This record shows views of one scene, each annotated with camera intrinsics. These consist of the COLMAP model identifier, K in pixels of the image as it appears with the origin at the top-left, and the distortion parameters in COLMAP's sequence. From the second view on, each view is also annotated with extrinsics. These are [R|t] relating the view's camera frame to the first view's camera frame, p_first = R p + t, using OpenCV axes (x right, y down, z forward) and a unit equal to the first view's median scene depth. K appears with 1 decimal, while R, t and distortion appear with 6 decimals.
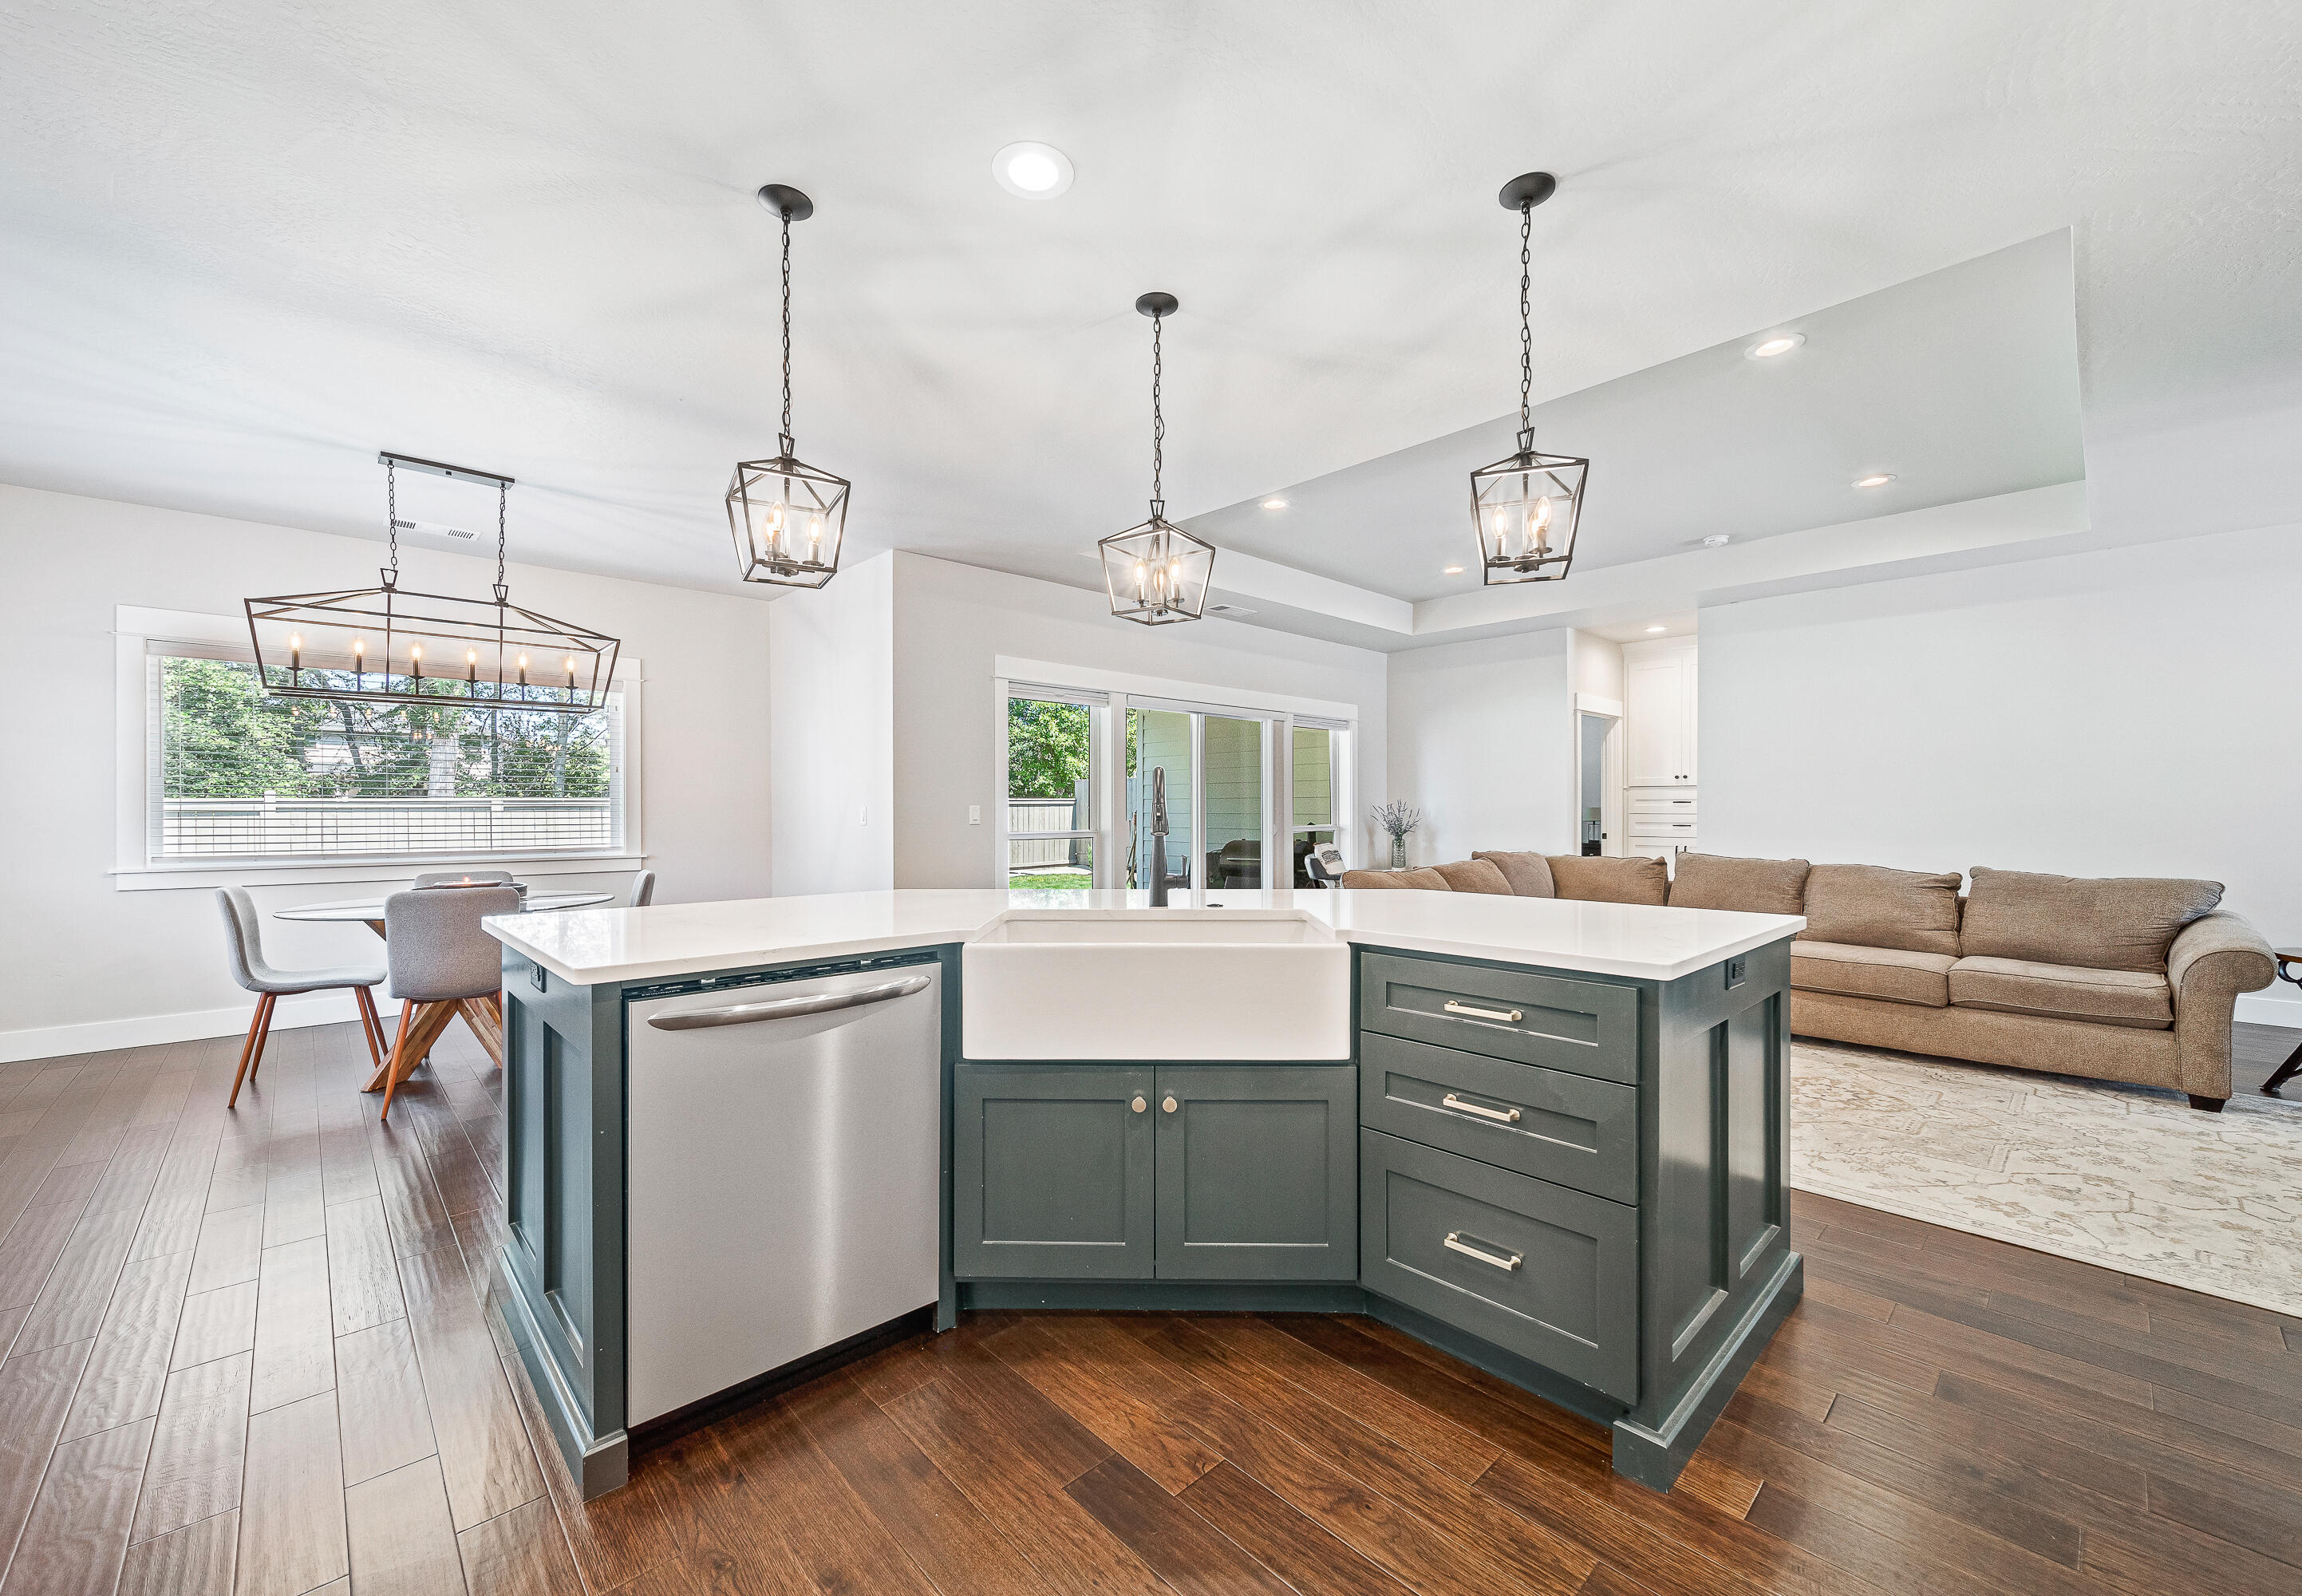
lens RADIAL K [[888.0, 0, 1157.8], [0, 888.0, 804.9], [0, 0, 1]] dist [-0.003790, 0.000067]
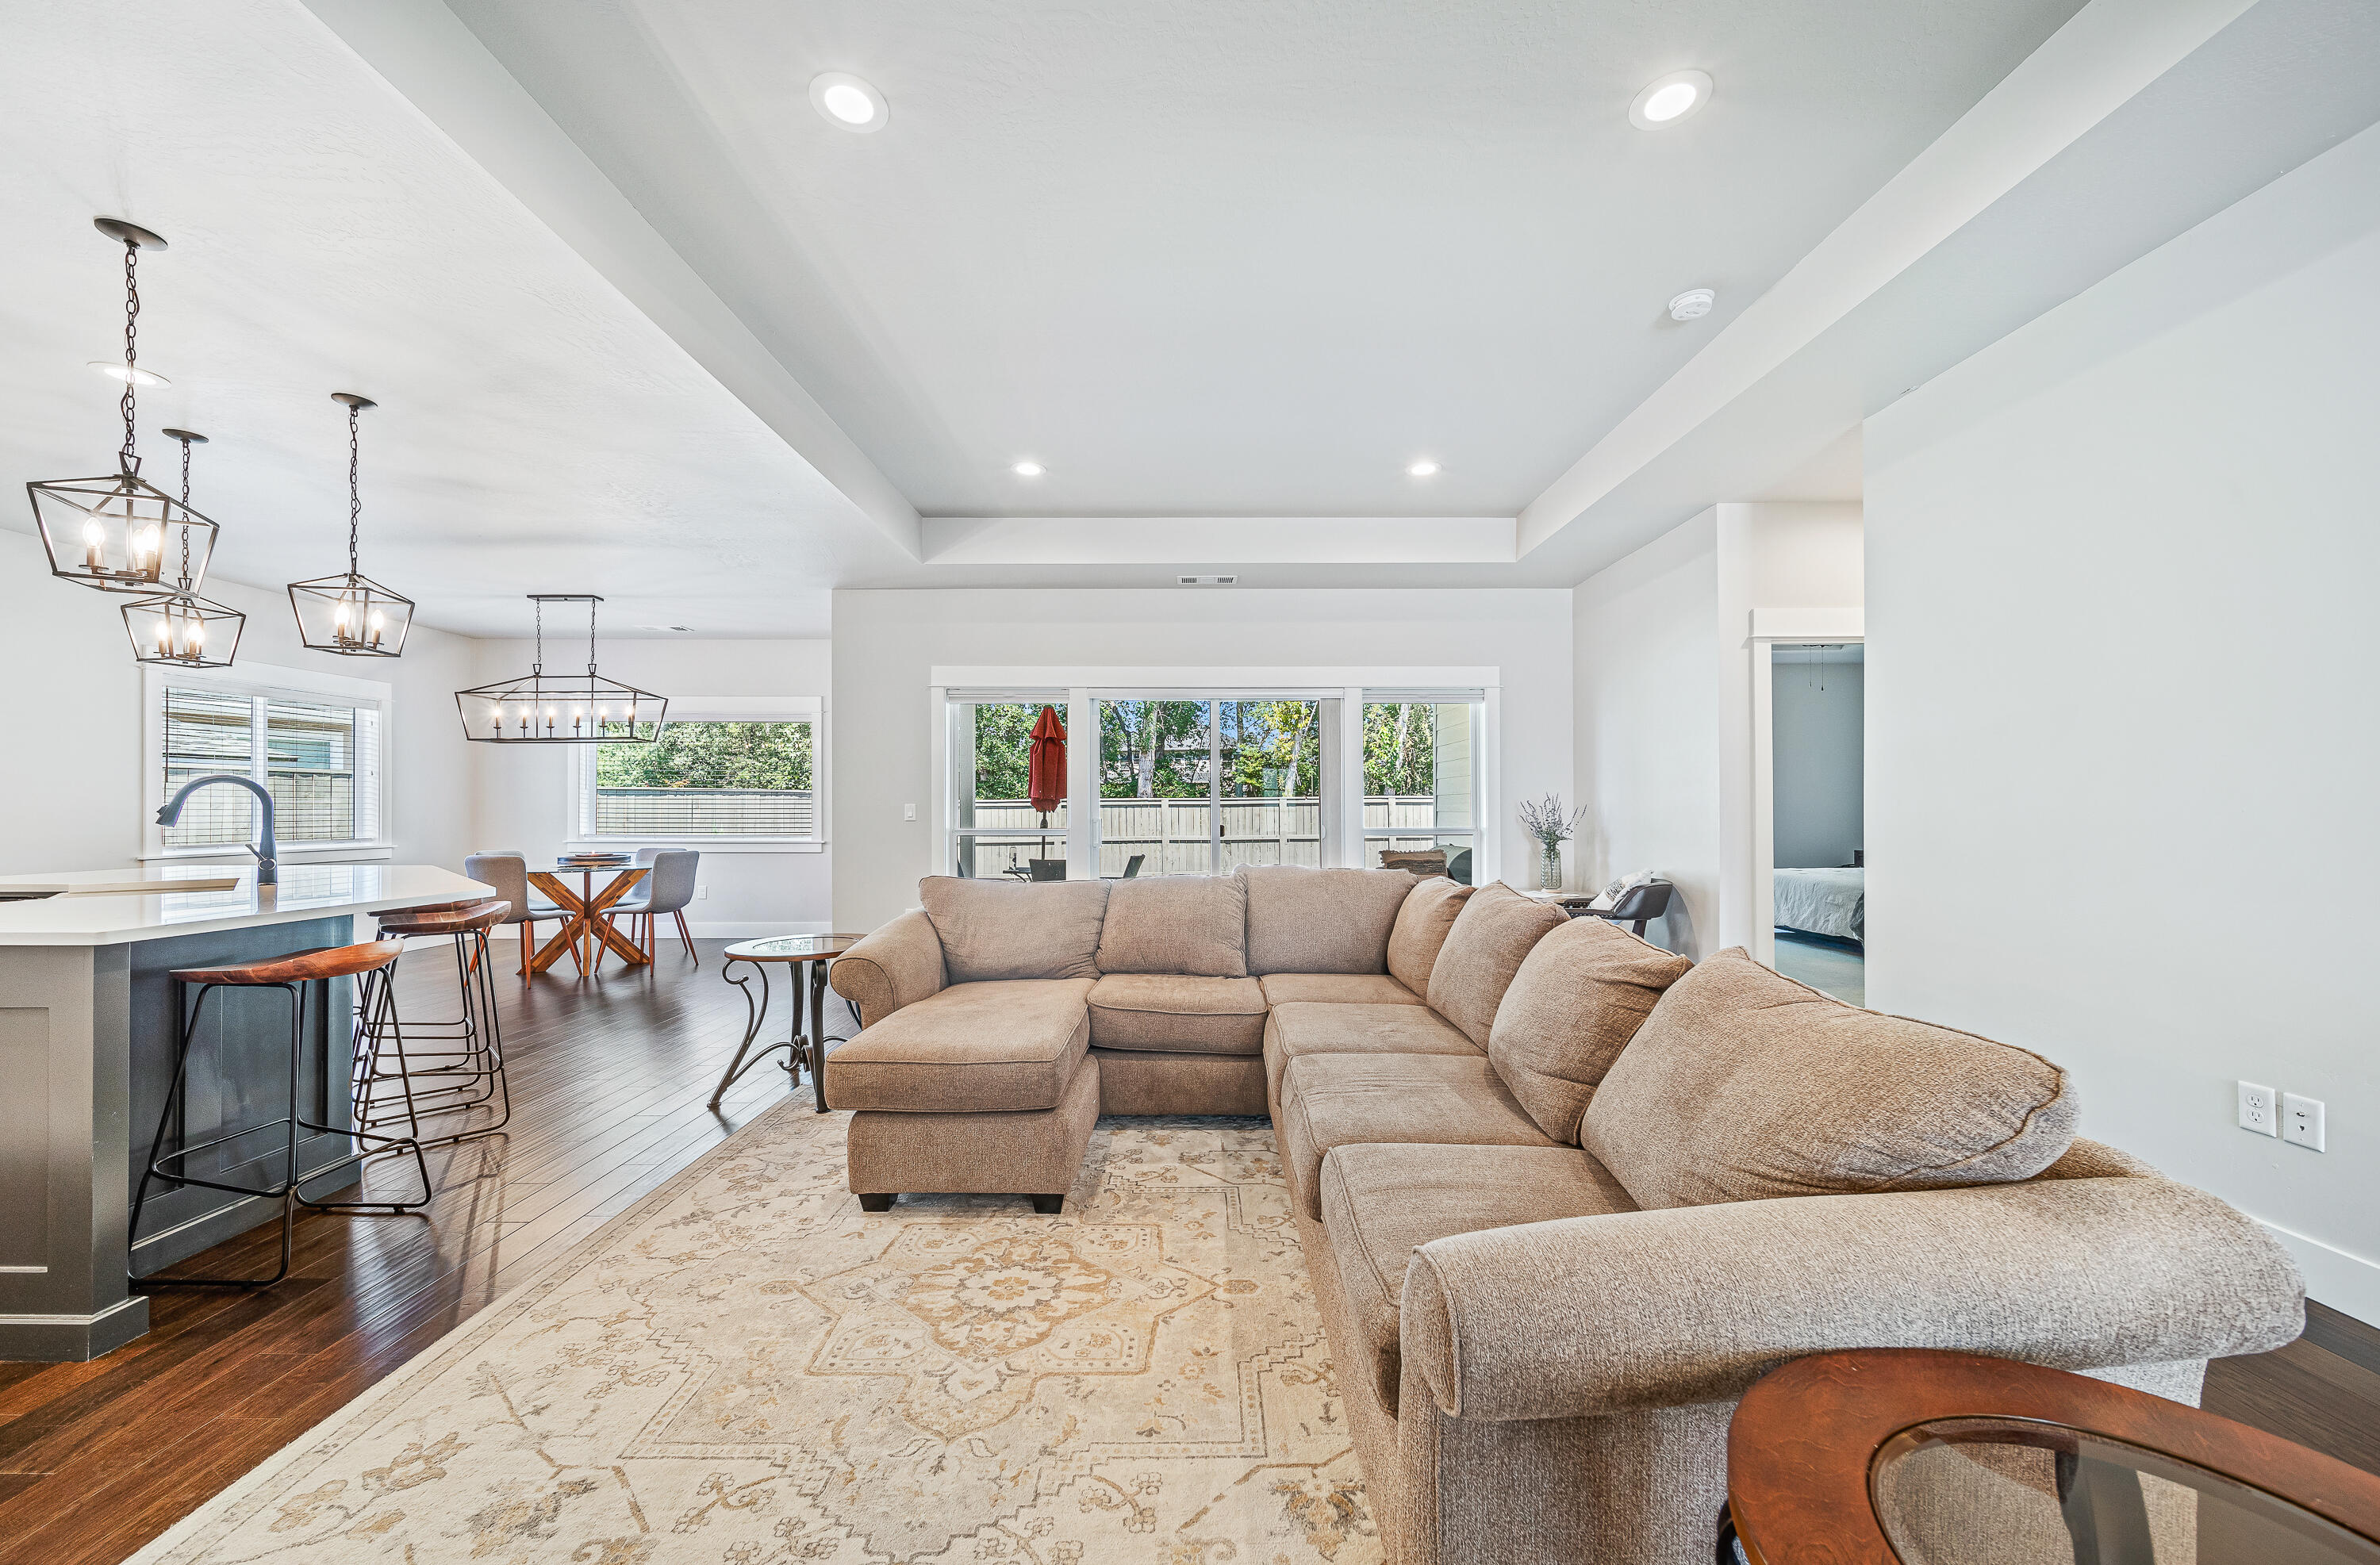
lens RADIAL K [[895.7, 0, 1194.3], [0, 895.7, 791.0], [0, 0, 1]] dist [0.001864, 0.000015]
pose [[0.731238, -0.011815, -0.682020, 1.168628], [0.003614, 0.999903, -0.013447, 0.000321], [0.682112, 0.007368, 0.731210, 0.599428]]
